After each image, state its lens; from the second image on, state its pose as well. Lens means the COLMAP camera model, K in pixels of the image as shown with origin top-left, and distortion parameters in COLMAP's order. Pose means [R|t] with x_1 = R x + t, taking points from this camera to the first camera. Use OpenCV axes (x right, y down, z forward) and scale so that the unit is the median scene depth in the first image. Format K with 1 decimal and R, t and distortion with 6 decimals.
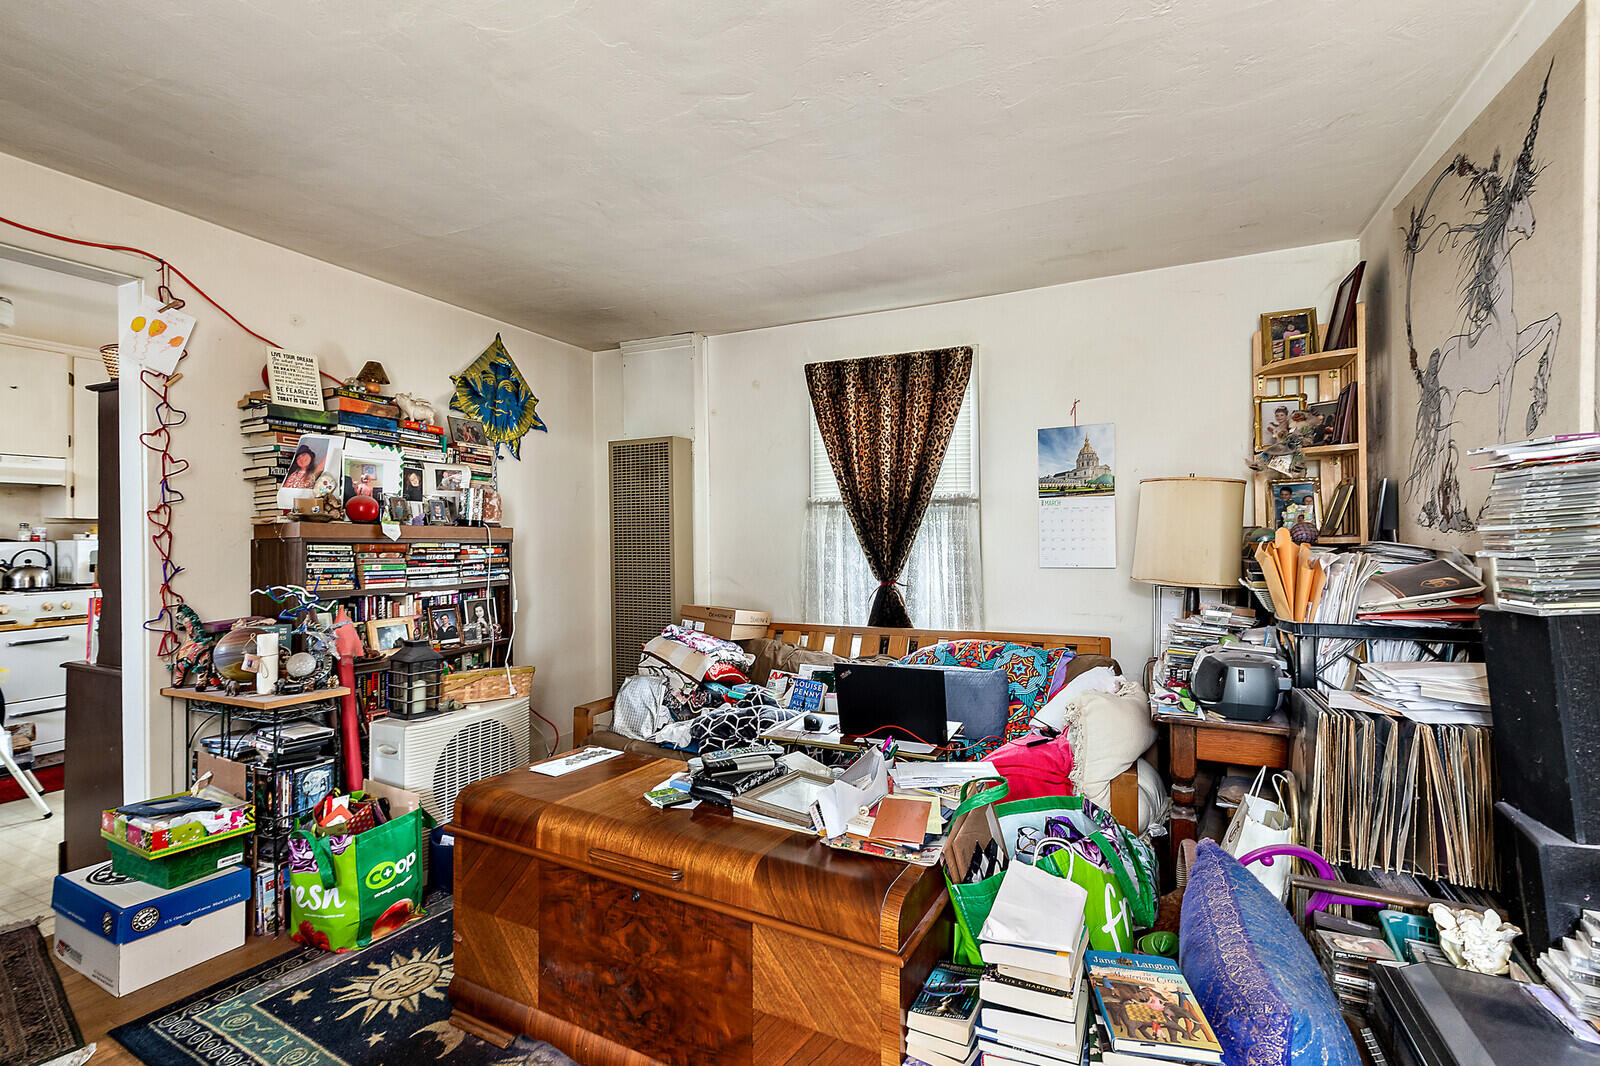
lens RADIAL K [[727.8, 0, 799.8], [0, 727.8, 537.5], [0, 0, 1]] dist [0.005813, 0.000495]
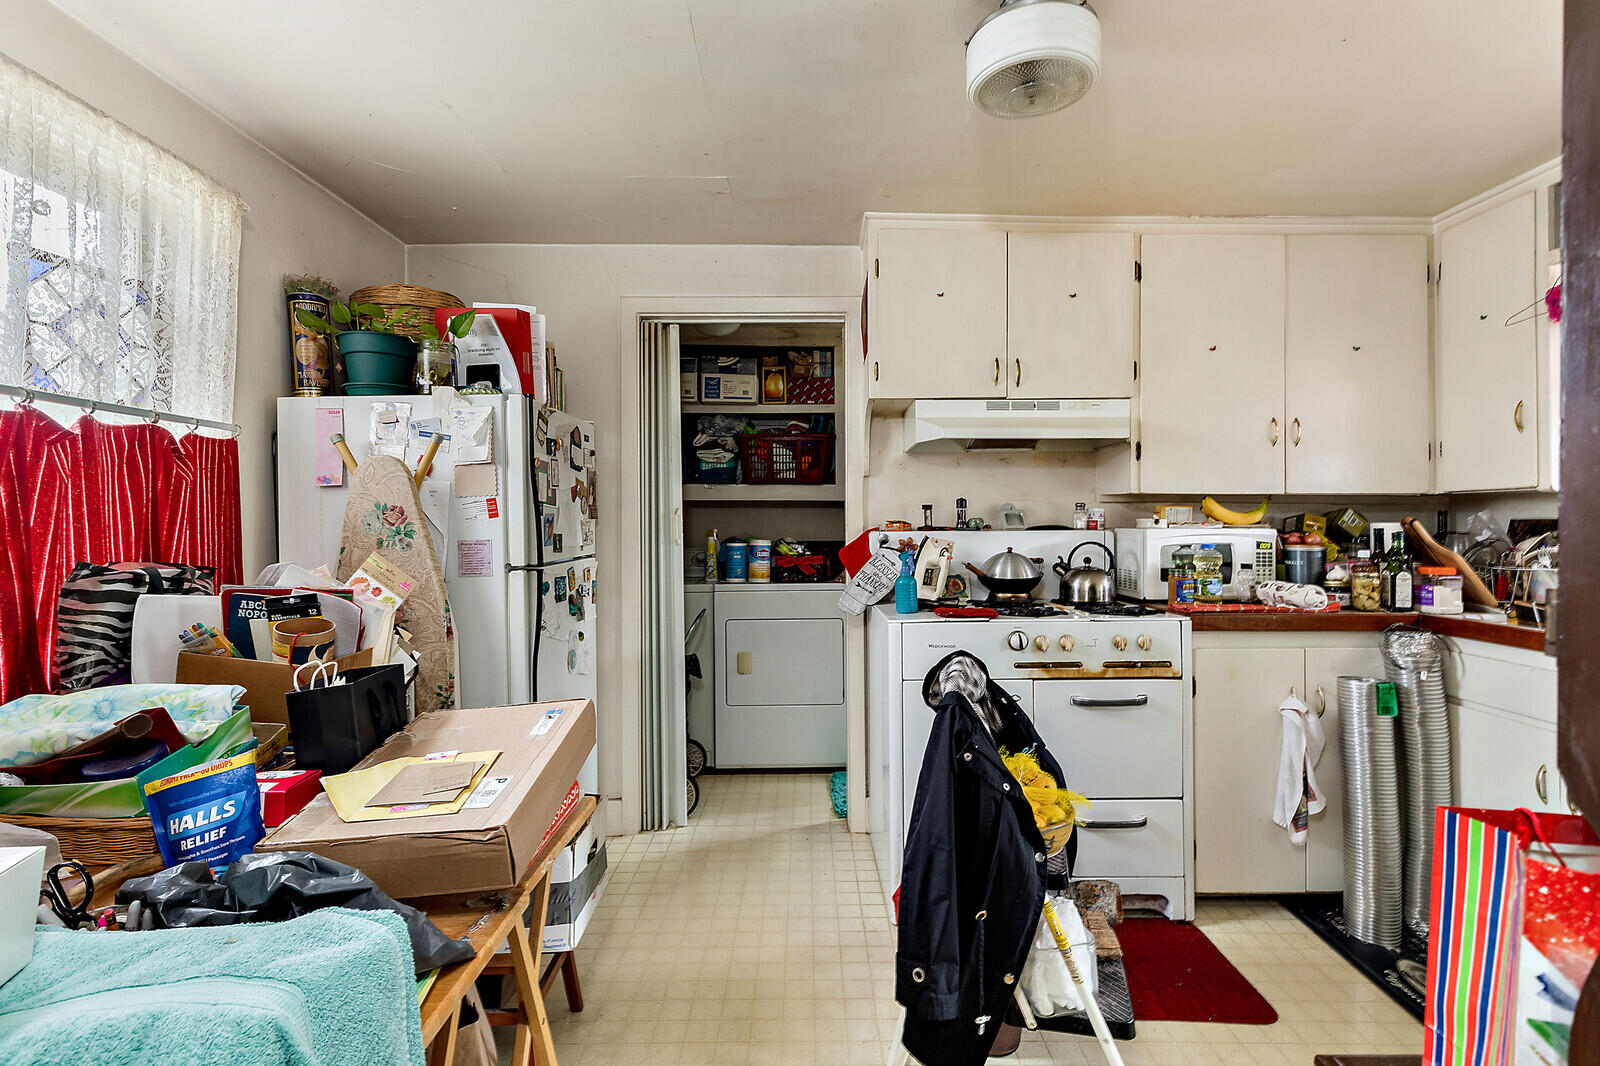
lens RADIAL K [[727.8, 0, 799.9], [0, 727.8, 525.1], [0, 0, 1]] dist [0.005813, 0.000495]
pose [[0.421200, 0.001743, -0.906966, -0.554255], [0.000818, 0.999997, 0.002302, -0.000740], [0.906968, -0.001711, 0.421197, 0.478670]]
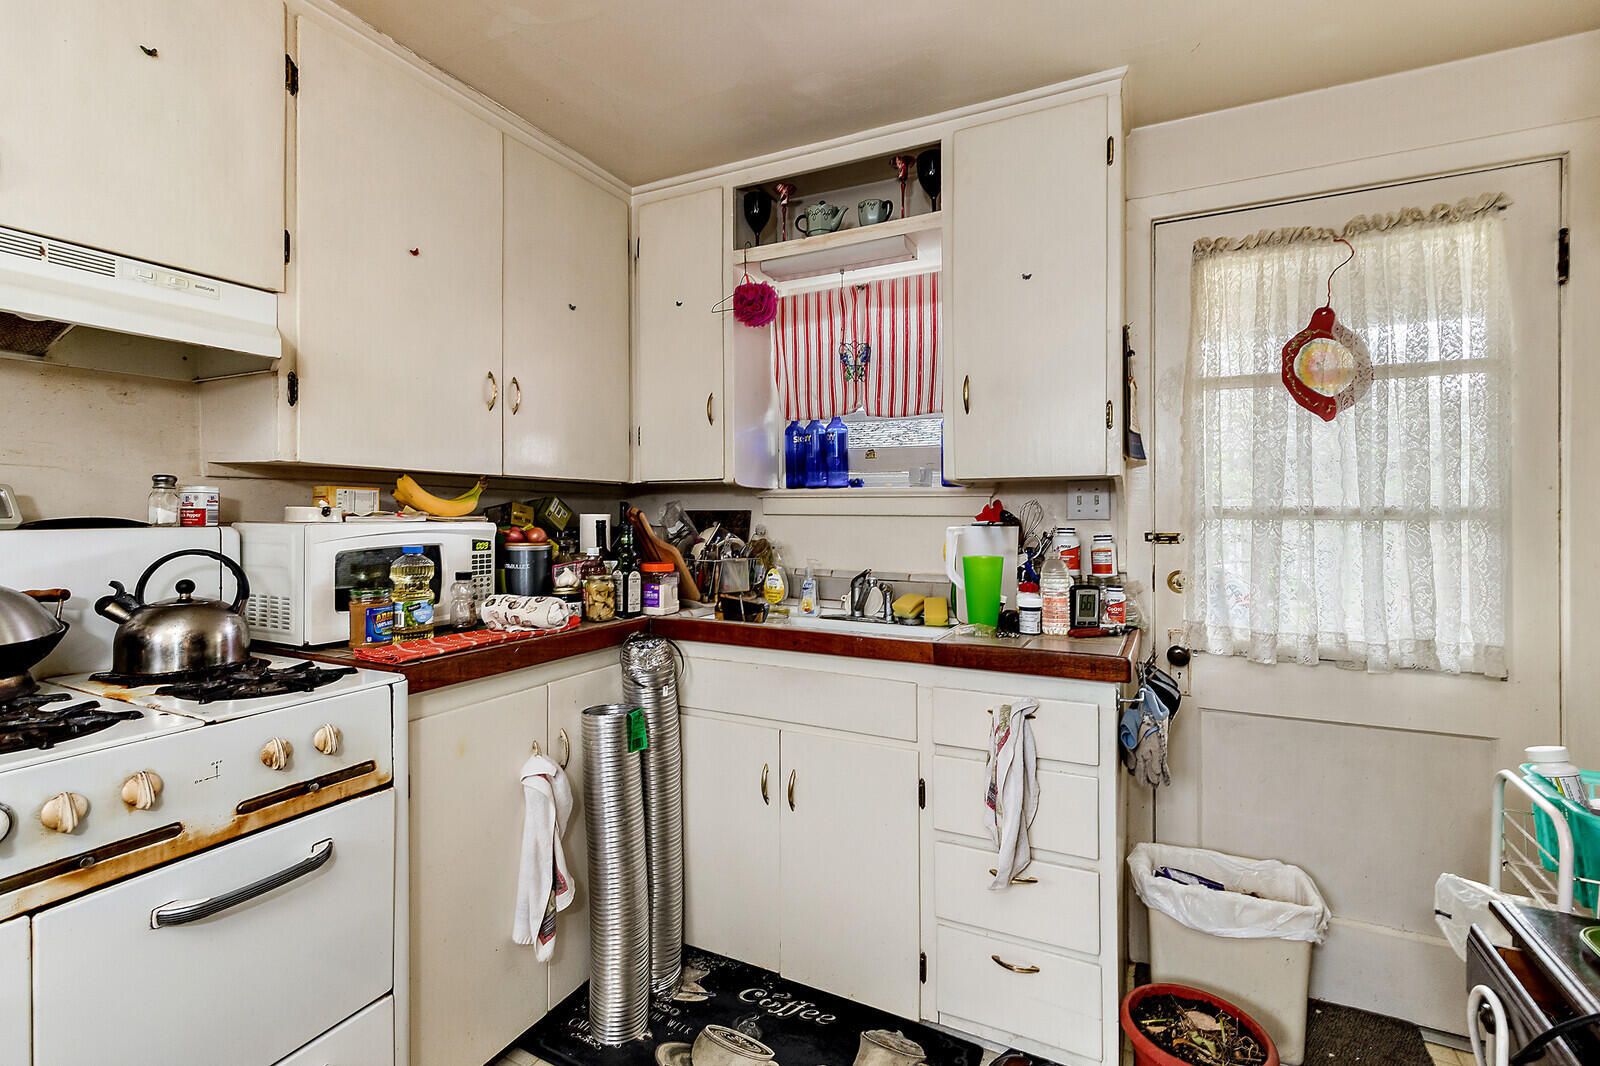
lens RADIAL K [[727.8, 0, 805.9], [0, 727.8, 514.4], [0, 0, 1]] dist [0.005813, 0.000495]
pose [[0.999626, 0.002220, -0.027260, -0.736716], [-0.002203, 0.999997, 0.000654, -0.001357], [0.027261, -0.000593, 0.999628, 0.652621]]
